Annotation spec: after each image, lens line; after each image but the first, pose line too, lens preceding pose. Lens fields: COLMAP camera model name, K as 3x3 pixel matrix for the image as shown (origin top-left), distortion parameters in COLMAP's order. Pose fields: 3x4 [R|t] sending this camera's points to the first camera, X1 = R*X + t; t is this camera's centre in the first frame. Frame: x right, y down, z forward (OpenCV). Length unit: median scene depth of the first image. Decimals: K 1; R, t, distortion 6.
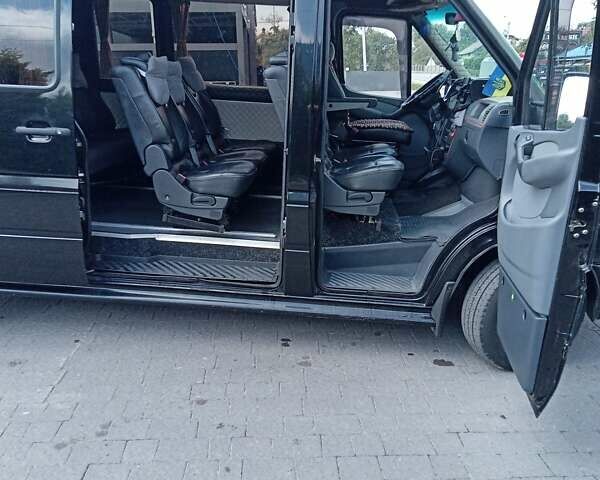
lens RADIAL K [[594.4, 0, 308.0], [0, 594.4, 238.2], [0, 0, 1]] dist [0.144752, -0.250419]
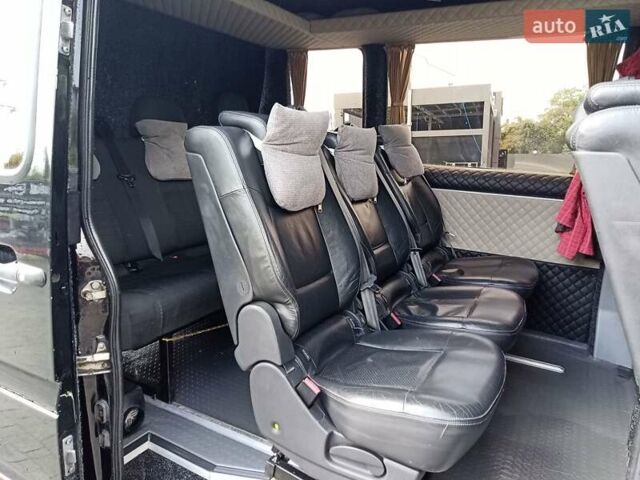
lens RADIAL K [[474.5, 0, 327.0], [0, 474.5, 232.1], [0, 0, 1]] dist [0.129231, -0.202422]
pose [[0.913808, 0.073167, -0.399502, -0.060876], [-0.116699, 0.989461, -0.085719, -0.141296], [0.389020, 0.124952, 0.912716, 0.543193]]
